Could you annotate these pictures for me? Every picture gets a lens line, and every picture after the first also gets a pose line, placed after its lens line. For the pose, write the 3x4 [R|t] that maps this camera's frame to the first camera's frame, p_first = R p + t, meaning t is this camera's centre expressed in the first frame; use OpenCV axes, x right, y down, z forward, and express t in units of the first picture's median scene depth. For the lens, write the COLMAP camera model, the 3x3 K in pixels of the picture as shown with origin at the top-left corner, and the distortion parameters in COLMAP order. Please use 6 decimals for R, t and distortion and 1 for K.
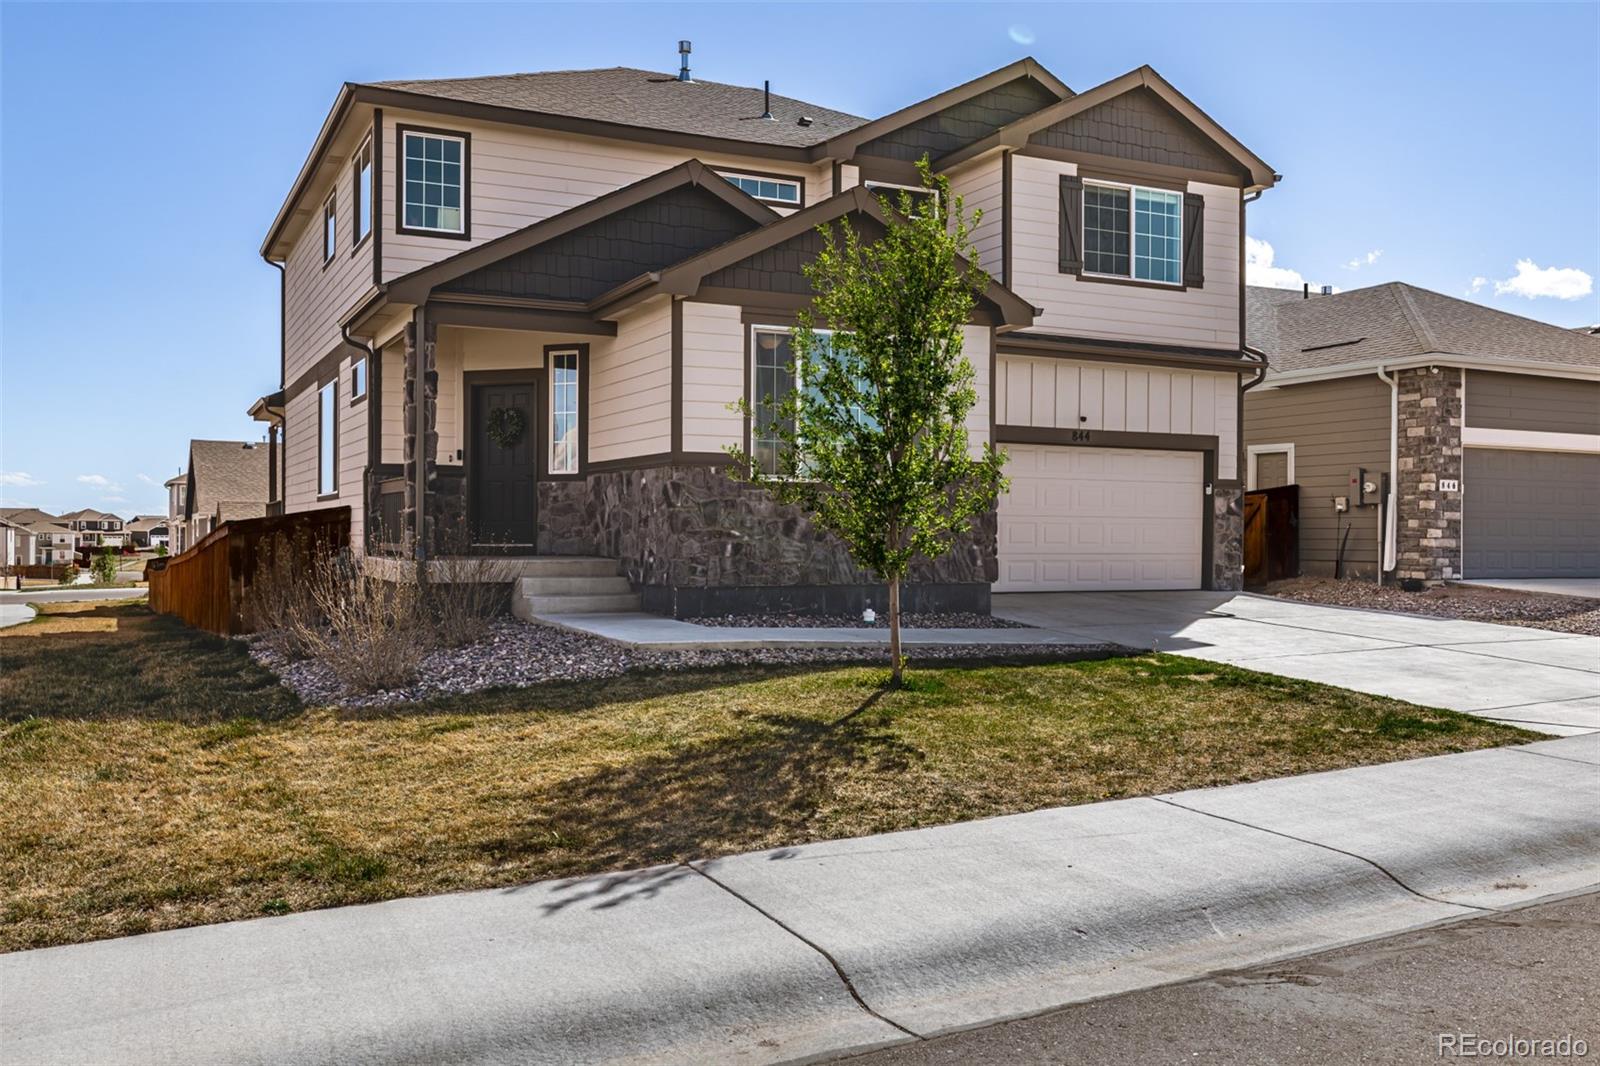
lens RADIAL K [[1353.1, 0, 800.0], [0, 1353.1, 533.0], [0, 0, 1]] dist [0.001247, 0.002913]
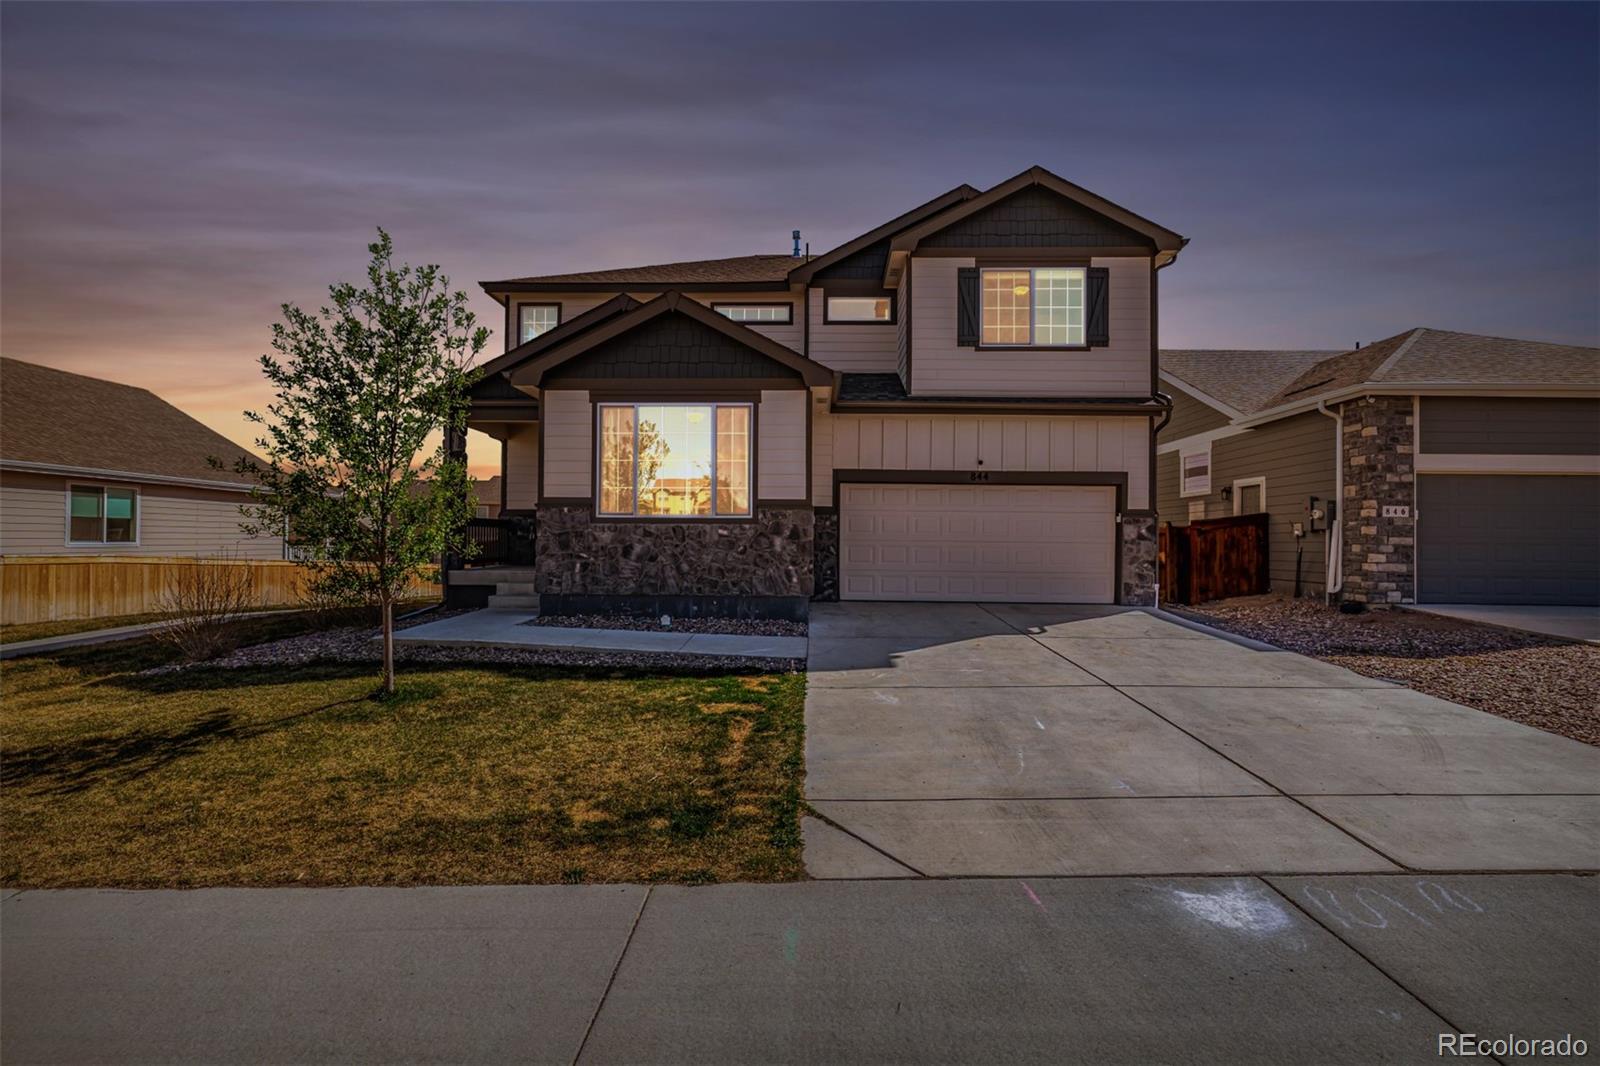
lens RADIAL K [[724.9, 0, 800.0], [0, 724.9, 533.0], [0, 0, 1]] dist [-0.001047, -0.000166]
pose [[0.886670, -0.002507, -0.462395, 0.350688], [-0.004681, 0.999885, -0.014399, -0.009323], [0.462378, 0.014931, 0.886557, 0.323371]]
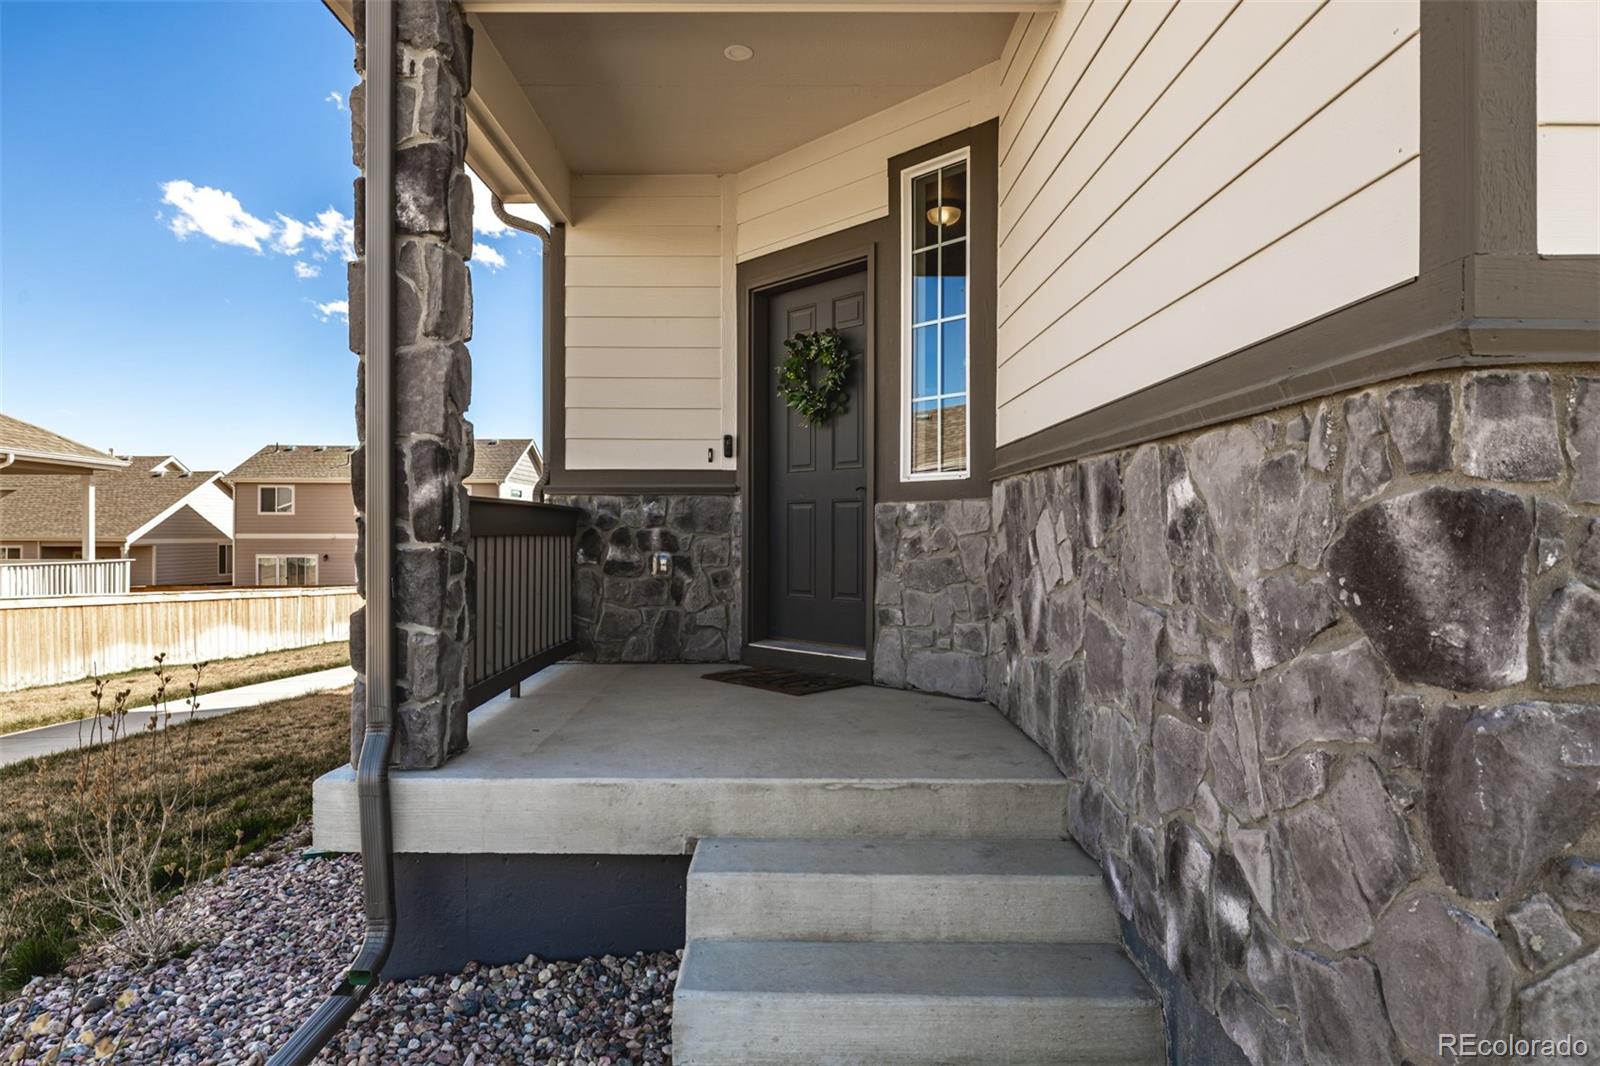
lens RADIAL K [[930.3, 0, 800.0], [0, 930.3, 533.0], [0, 0, 1]] dist [-0.003282, -0.000658]
pose [[0.898358, -0.001239, -0.439262, -0.078587], [0.000044, 0.999996, -0.002730, -0.023722], [0.439263, 0.002433, 0.898355, 0.628628]]
